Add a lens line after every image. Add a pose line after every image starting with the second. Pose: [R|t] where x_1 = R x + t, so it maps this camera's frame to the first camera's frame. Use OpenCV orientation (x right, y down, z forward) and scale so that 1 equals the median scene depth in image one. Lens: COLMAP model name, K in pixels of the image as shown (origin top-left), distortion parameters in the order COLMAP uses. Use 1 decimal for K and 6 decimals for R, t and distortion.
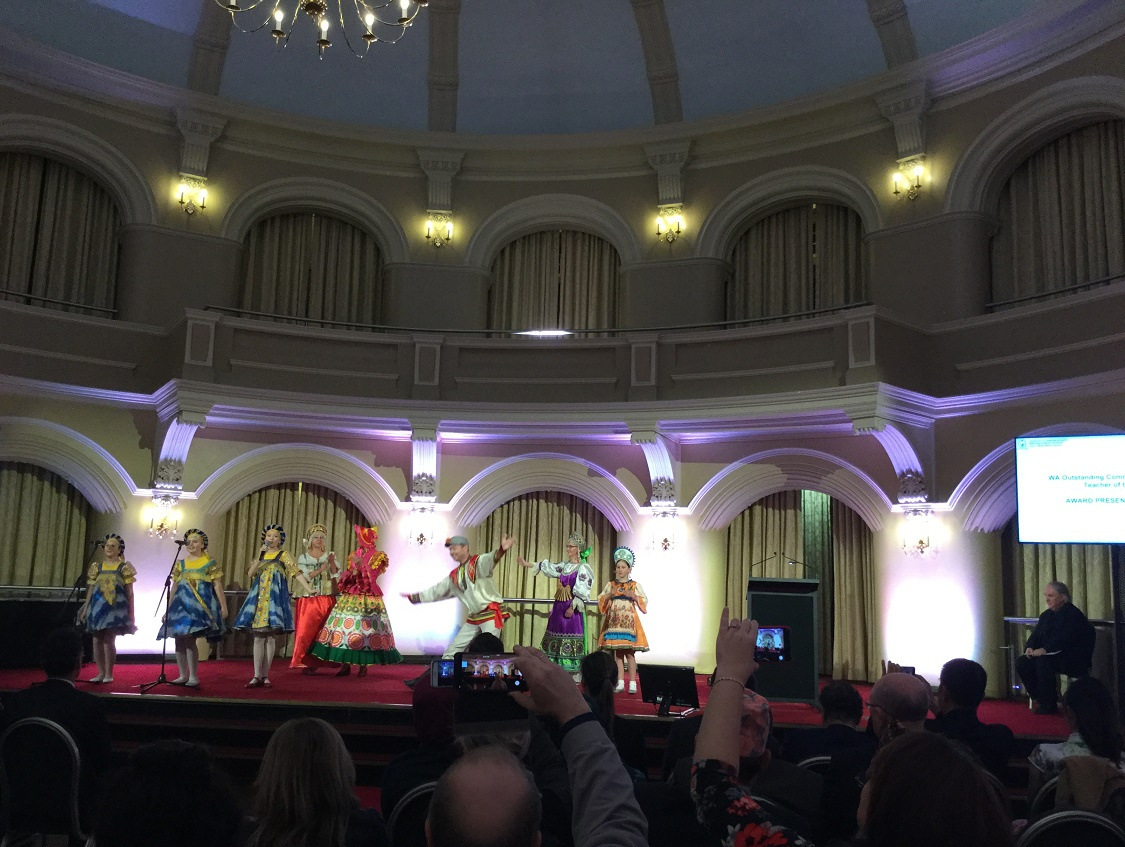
lens RADIAL K [[1029.1, 0, 558.3], [0, 1029.1, 429.0], [0, 0, 1]] dist [0.148438, -0.297591]
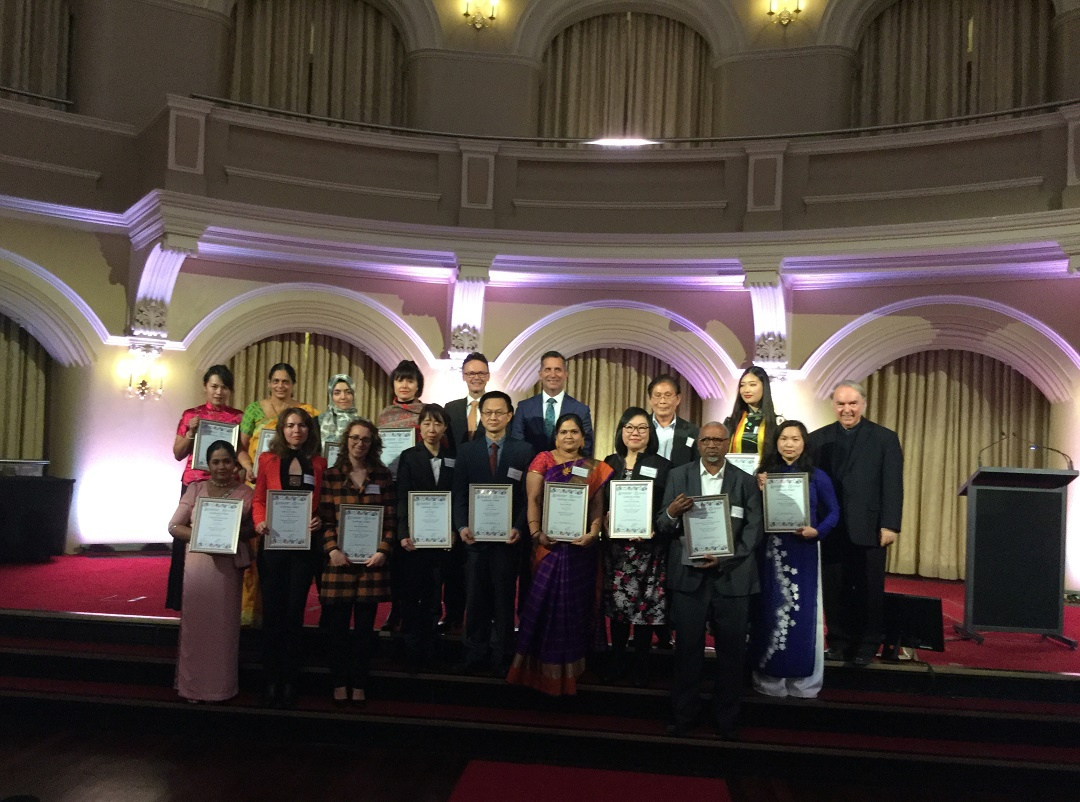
lens RADIAL K [[1034.8, 0, 515.0], [0, 1034.8, 425.0], [0, 0, 1]] dist [0.128130, -0.239052]
pose [[0.999731, 0.011550, 0.020113, -0.112080], [-0.014060, 0.991485, 0.129463, 0.016922], [-0.018447, -0.129711, 0.991380, 0.204632]]
